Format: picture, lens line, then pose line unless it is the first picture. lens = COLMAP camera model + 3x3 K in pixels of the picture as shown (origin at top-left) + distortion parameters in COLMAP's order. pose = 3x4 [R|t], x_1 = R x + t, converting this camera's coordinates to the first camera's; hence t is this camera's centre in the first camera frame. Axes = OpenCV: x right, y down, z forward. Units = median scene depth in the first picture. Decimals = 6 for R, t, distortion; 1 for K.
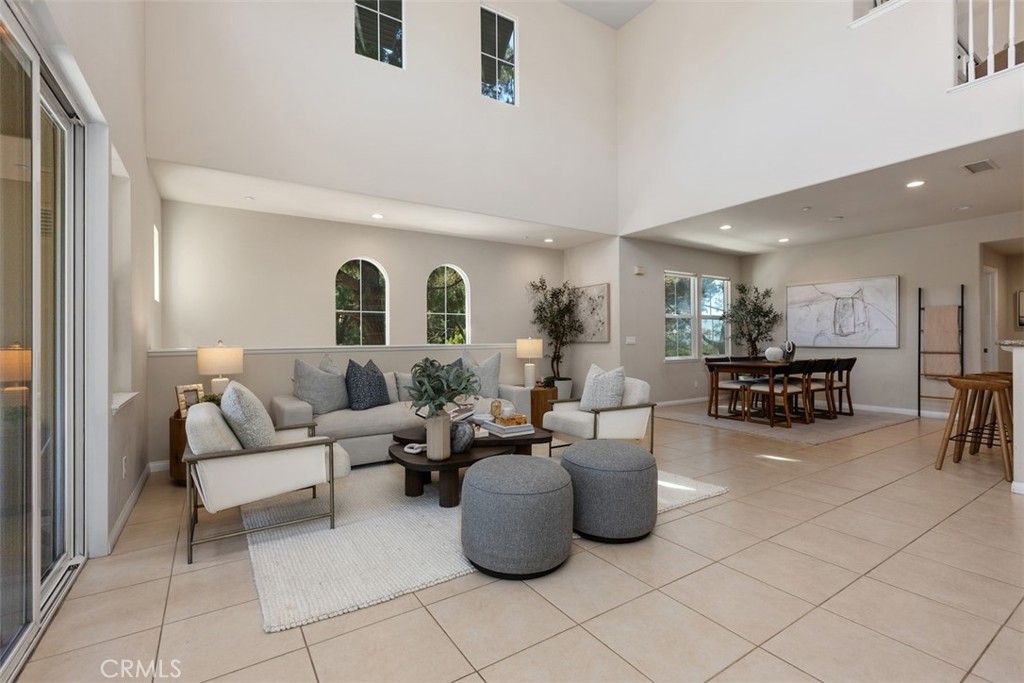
lens RADIAL K [[460.4, 0, 507.3], [0, 460.4, 338.4], [0, 0, 1]] dist [0.001038, -0.001595]
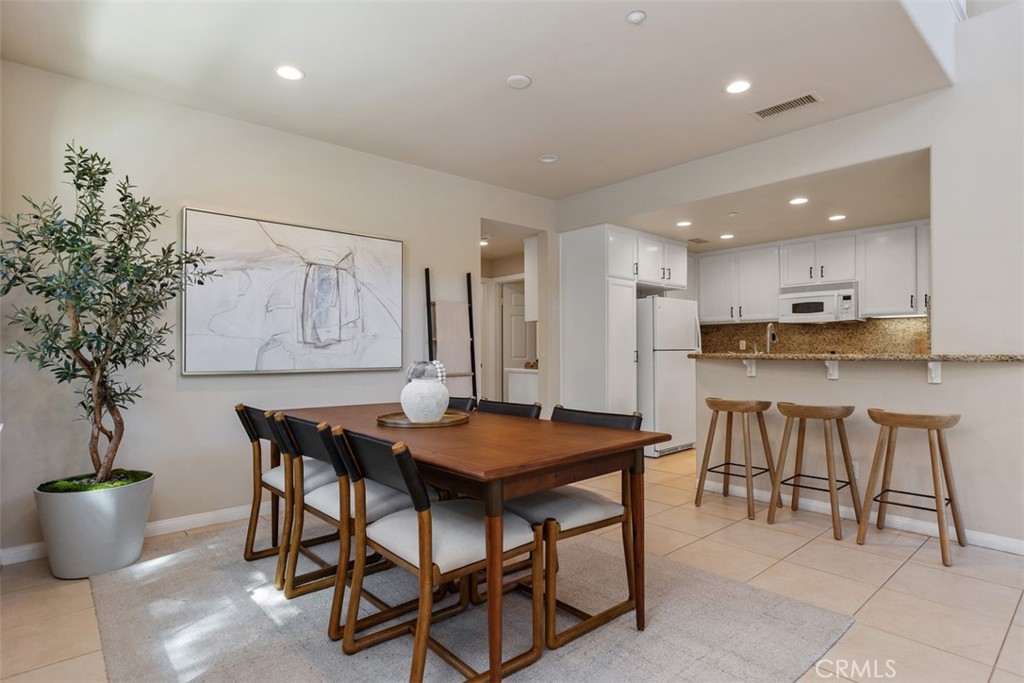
lens RADIAL K [[535.7, 0, 510.9], [0, 535.7, 350.0], [0, 0, 1]] dist [-0.000805, -0.000161]
pose [[-0.145508, 0.007508, 0.989329, 0.185867], [0.001735, 0.999972, -0.007334, 0.001883], [-0.989356, 0.000649, -0.145517, 0.959426]]
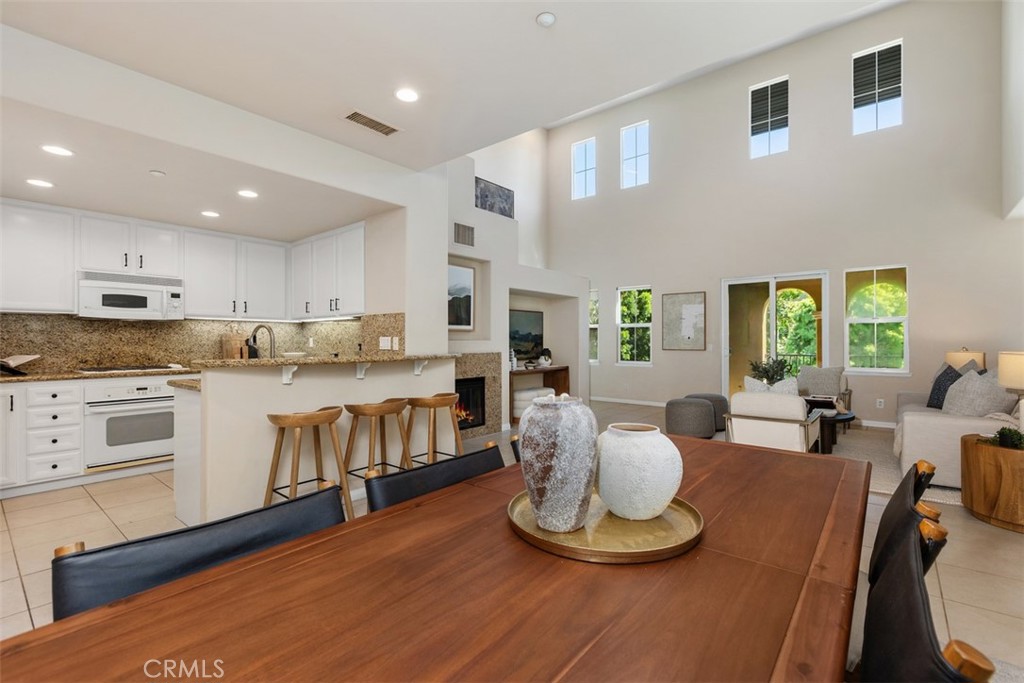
lens RADIAL K [[460.4, 0, 512.4], [0, 460.4, 339.0], [0, 0, 1]] dist [0.001038, -0.001595]
pose [[-0.952088, 0.006531, -0.305755, 0.661575], [0.008120, 0.999959, -0.003927, -0.014186], [0.305717, -0.006222, -0.952102, 1.108863]]
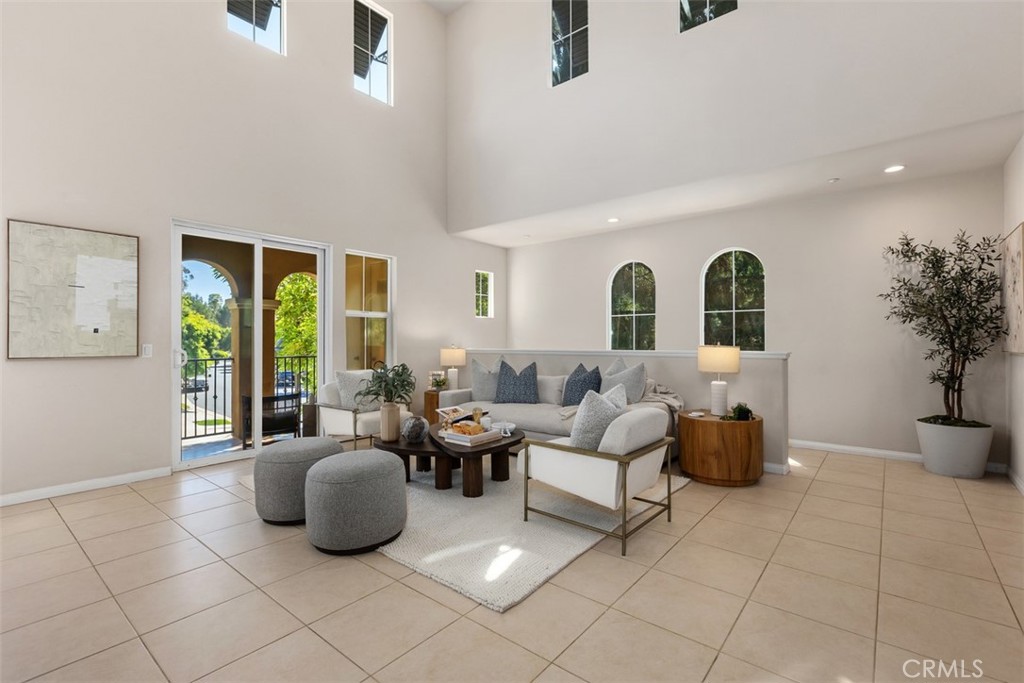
lens RADIAL K [[460.4, 0, 509.1], [0, 460.4, 336.8], [0, 0, 1]] dist [0.001038, -0.001595]
pose [[0.301517, -0.003951, -0.953453, 0.518634], [0.001896, 0.999992, -0.003544, -0.008083], [0.953459, -0.000739, 0.301522, 0.413892]]
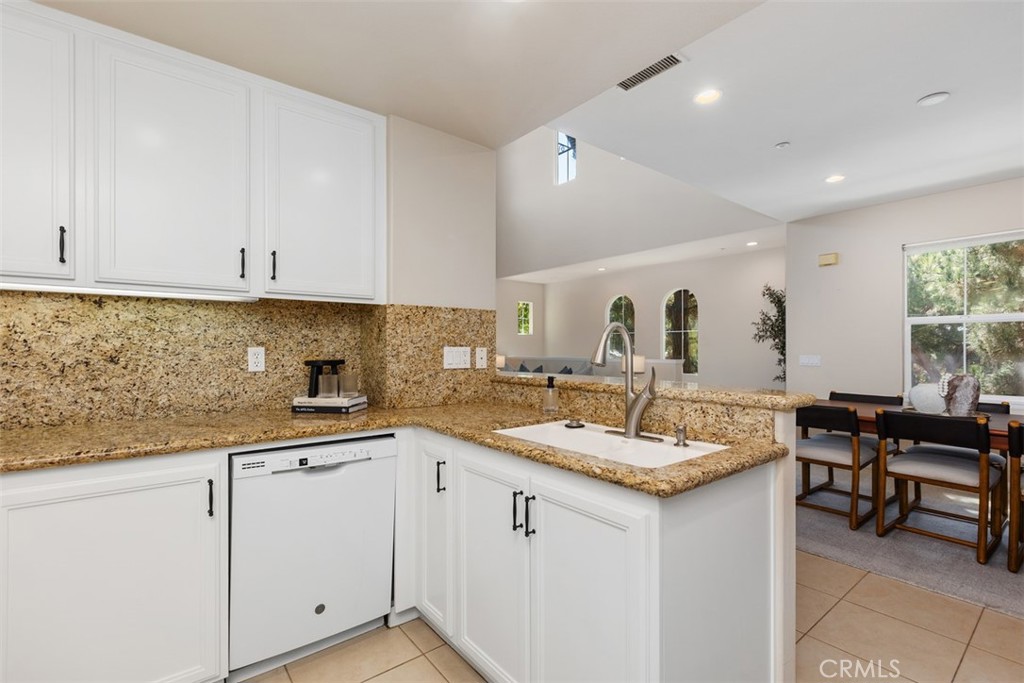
lens RADIAL K [[460.4, 0, 513.3], [0, 460.4, 346.7], [0, 0, 1]] dist [0.001038, -0.001595]
pose [[0.098612, 0.004553, -0.995115, 0.994589], [0.001414, 0.999988, 0.004715, -0.022529], [0.995125, -0.001872, 0.098605, 0.491665]]
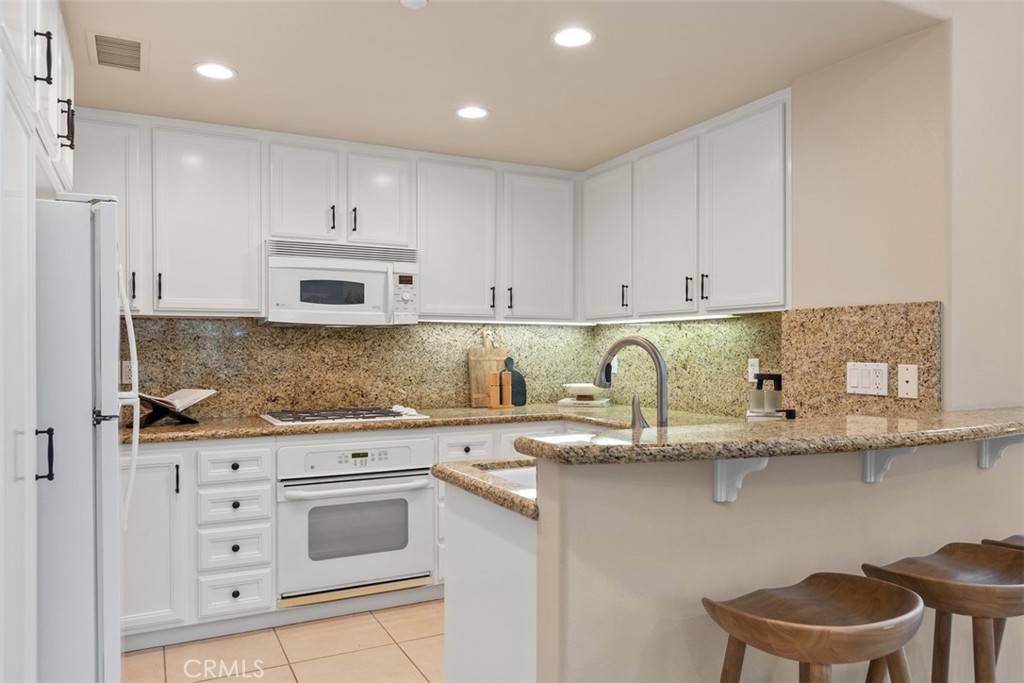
lens RADIAL K [[710.2, 0, 512.1], [0, 710.2, 348.9], [0, 0, 1]] dist [-0.018367, 0.000763]
pose [[-0.995588, 0.005547, 0.093668, 0.786321], [0.005488, 0.999985, -0.000879, -0.028643], [-0.093672, -0.000361, -0.995603, 0.870387]]
